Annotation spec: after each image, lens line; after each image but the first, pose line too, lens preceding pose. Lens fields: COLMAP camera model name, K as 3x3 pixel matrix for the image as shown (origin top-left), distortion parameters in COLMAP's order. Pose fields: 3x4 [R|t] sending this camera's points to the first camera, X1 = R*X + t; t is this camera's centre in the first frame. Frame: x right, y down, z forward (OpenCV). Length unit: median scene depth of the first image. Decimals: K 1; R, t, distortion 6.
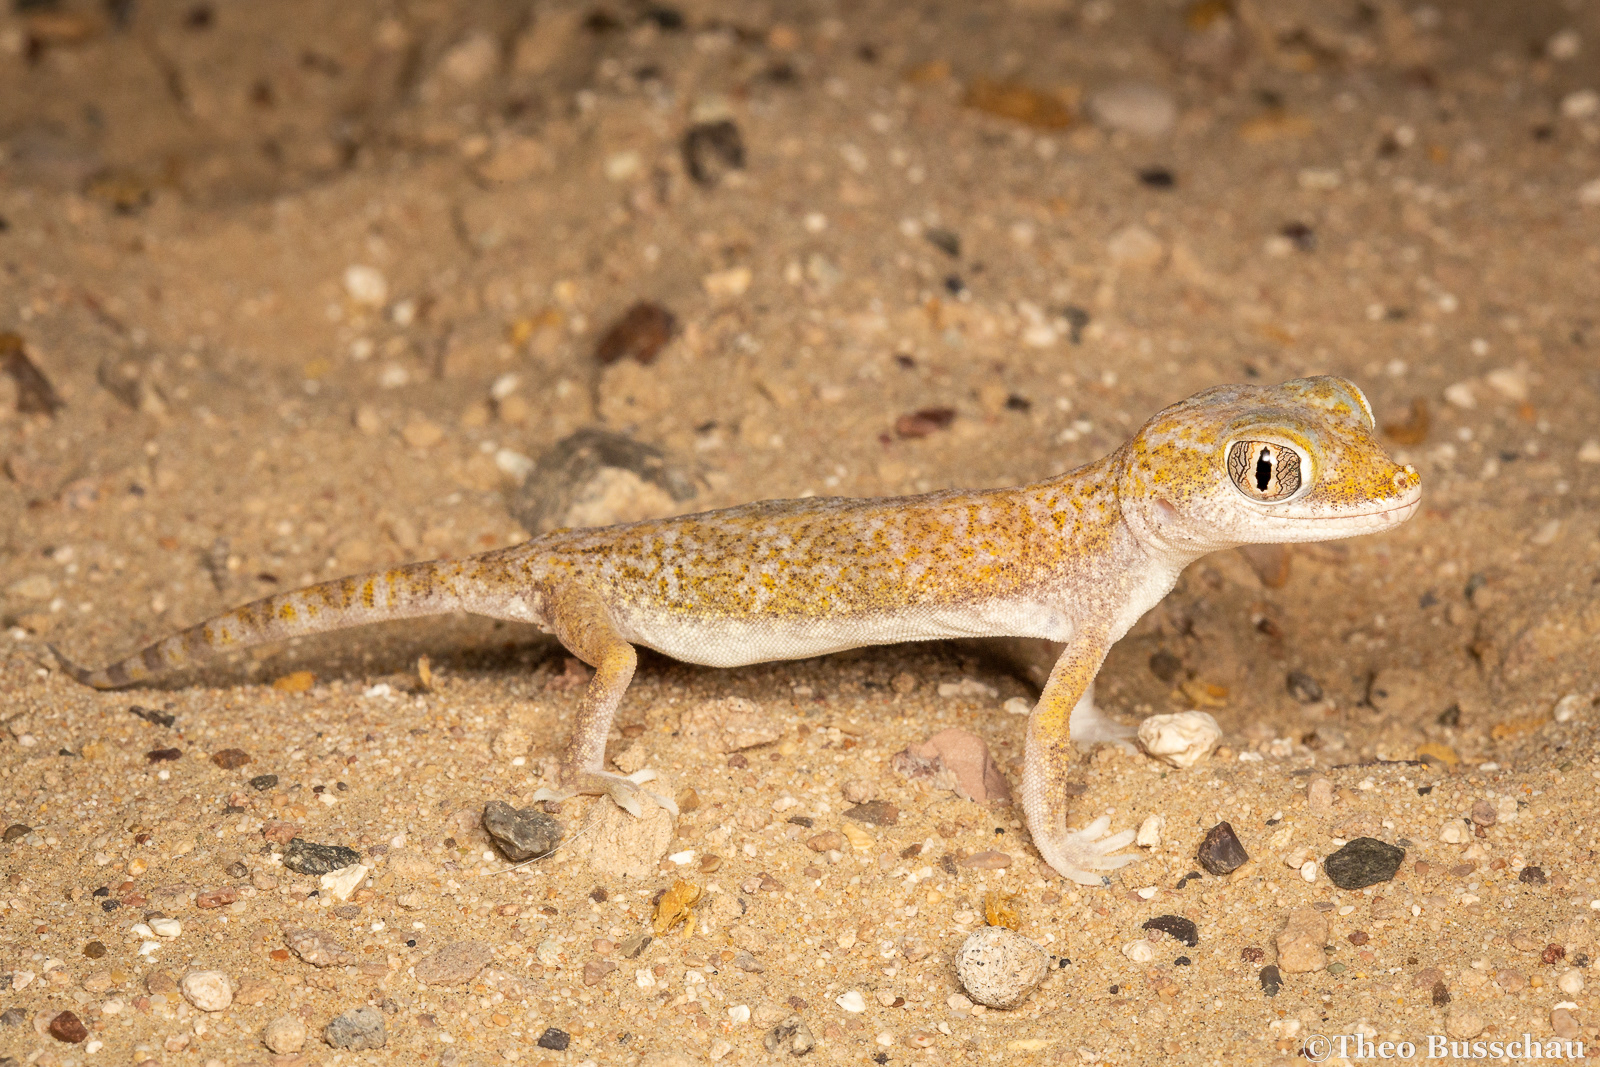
lens RADIAL K [[6714.7, 0, 800.0], [0, 6714.7, 533.5], [0, 0, 1]] dist [-0.172729, 0.720161]
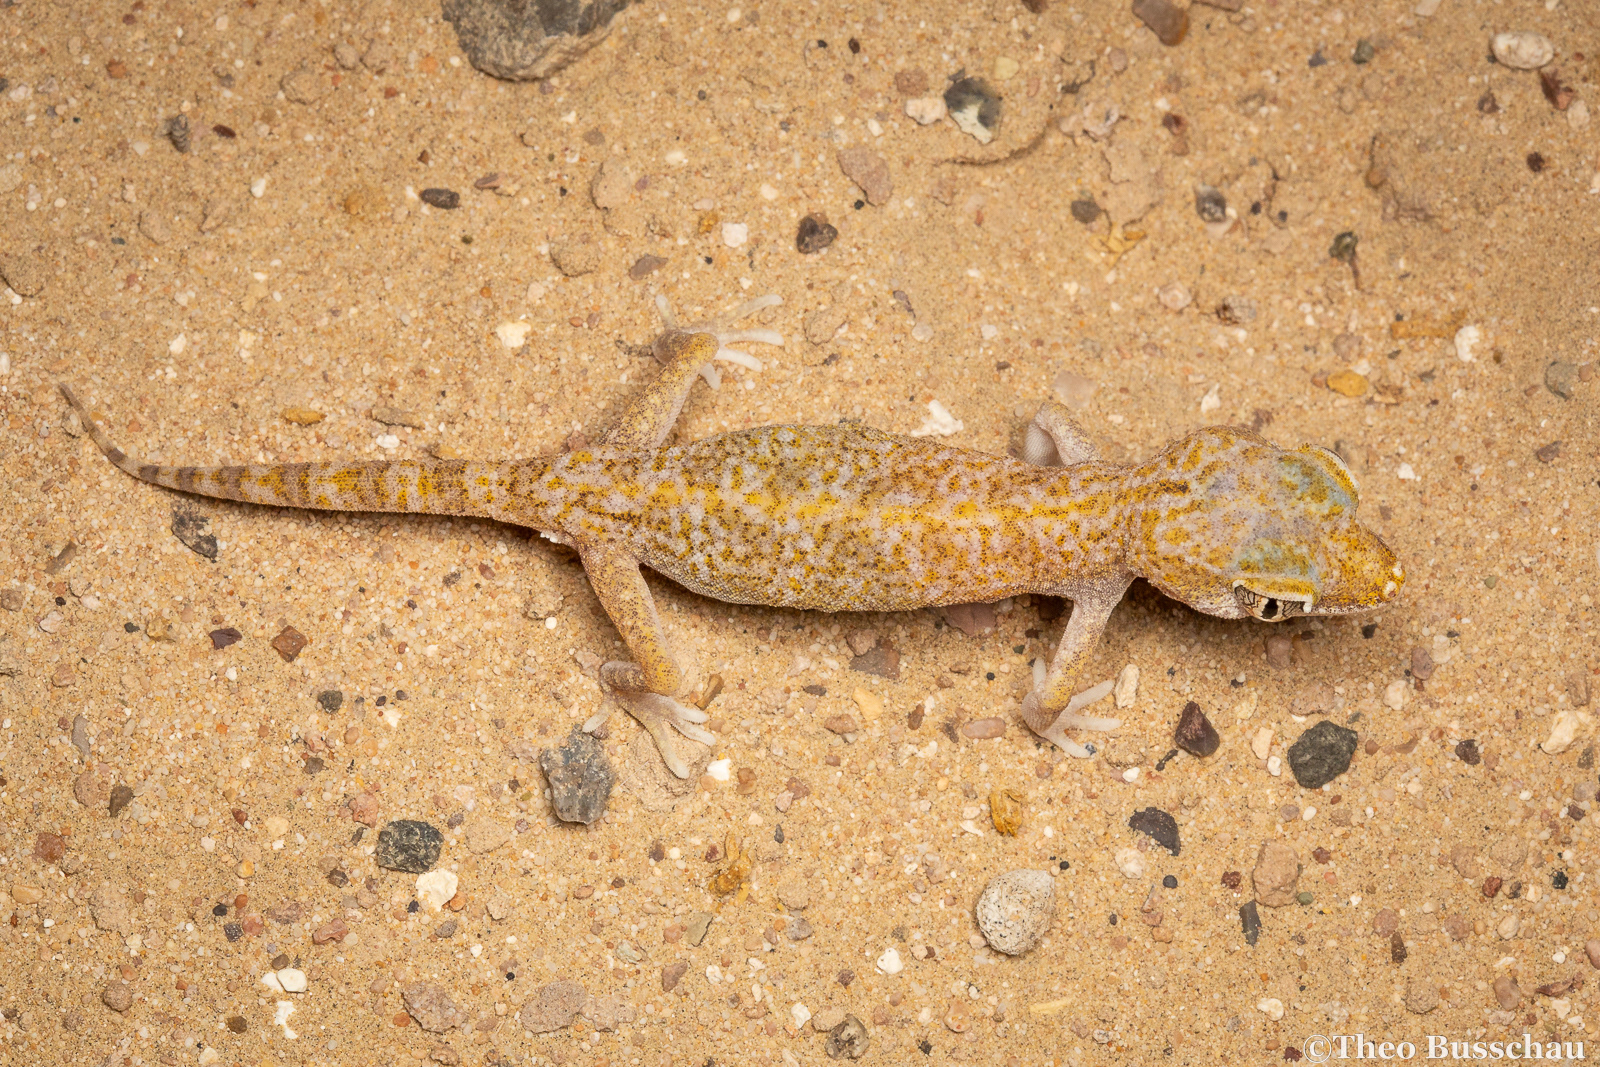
lens RADIAL K [[6714.7, 0, 800.0], [0, 6714.7, 533.5], [0, 0, 1]] dist [-0.172729, 0.720161]
pose [[0.989875, -0.096913, 0.103711, -0.116697], [-0.014228, 0.659226, 0.751810, -0.821134], [-0.141229, -0.745673, 0.651173, 0.297058]]
